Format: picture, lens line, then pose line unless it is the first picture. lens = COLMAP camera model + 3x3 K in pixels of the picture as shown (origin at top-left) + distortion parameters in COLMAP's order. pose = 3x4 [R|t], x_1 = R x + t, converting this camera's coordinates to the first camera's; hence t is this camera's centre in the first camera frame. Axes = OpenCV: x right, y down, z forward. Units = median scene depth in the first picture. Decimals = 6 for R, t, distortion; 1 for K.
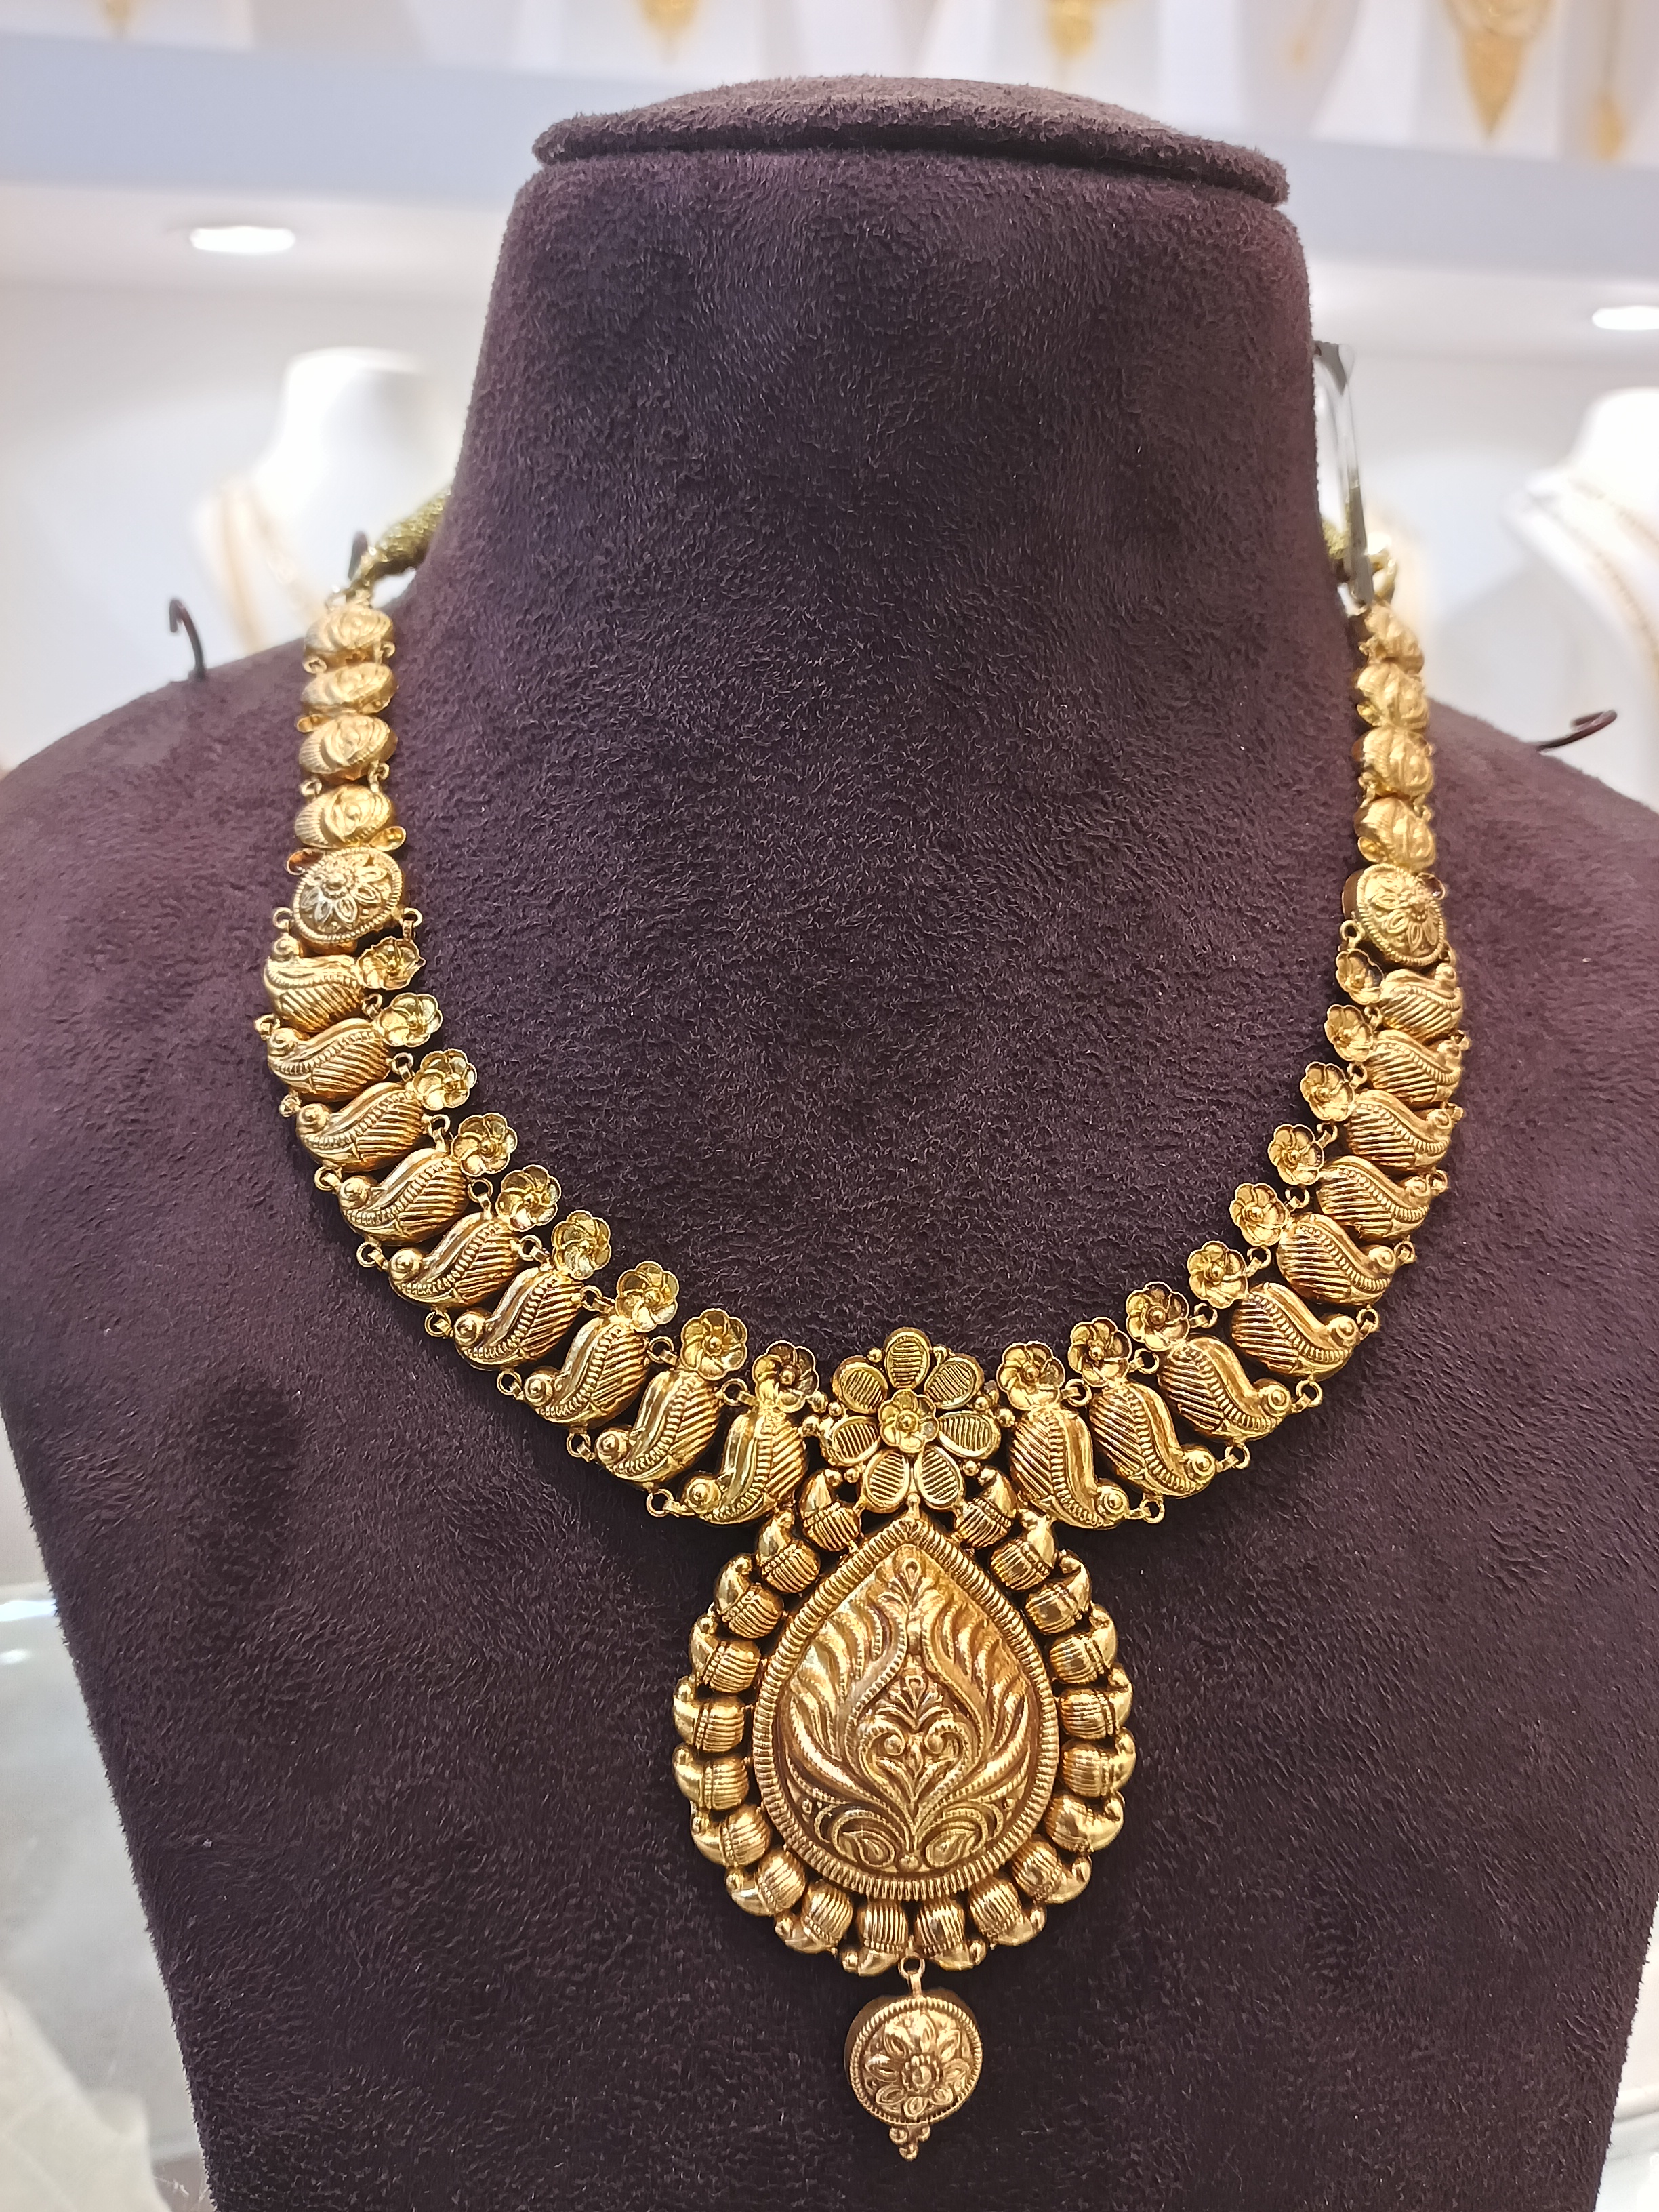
lens RADIAL K [[1798.4, 0, 843.2], [0, 1798.4, 1104.9], [0, 0, 1]] dist [-0.023614, -0.054691]
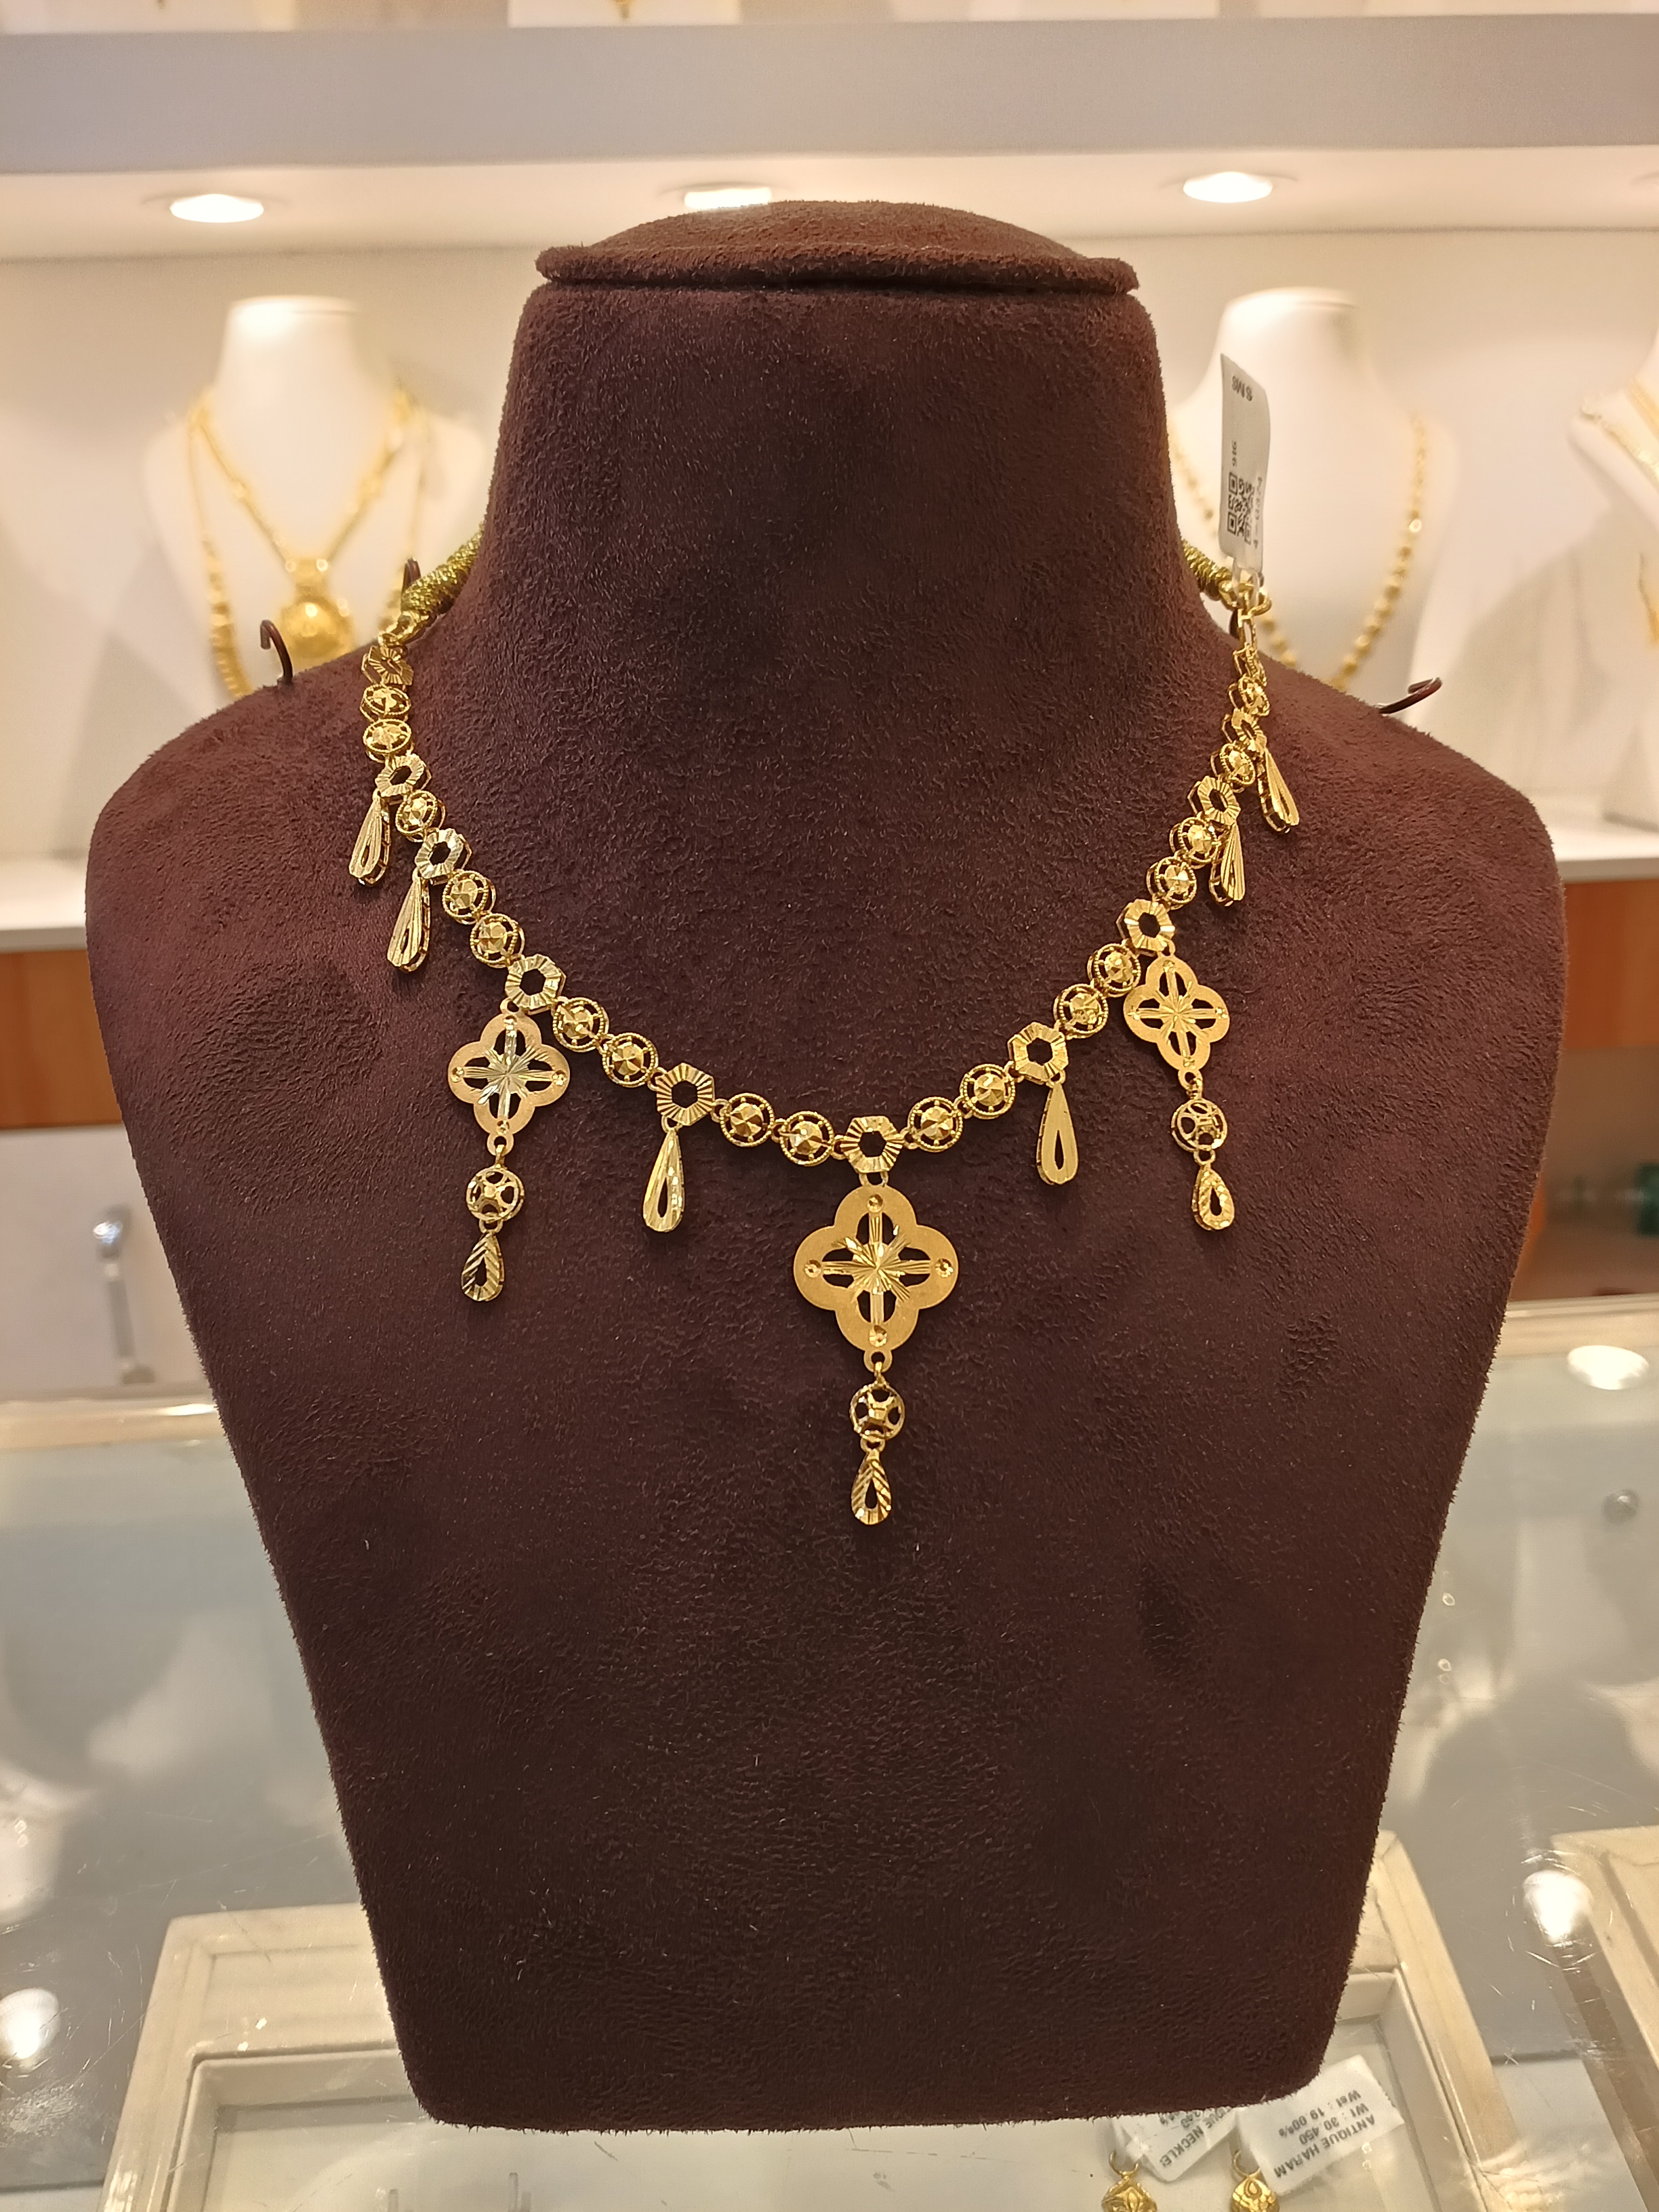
lens RADIAL K [[1798.4, 0, 848.0], [0, 1798.4, 1108.5], [0, 0, 1]] dist [-0.023614, -0.054691]
pose [[0.999351, -0.020168, -0.029855, 0.082834], [0.021698, 0.998418, 0.051865, -0.001588], [0.028762, -0.052479, 0.998208, -0.335568]]
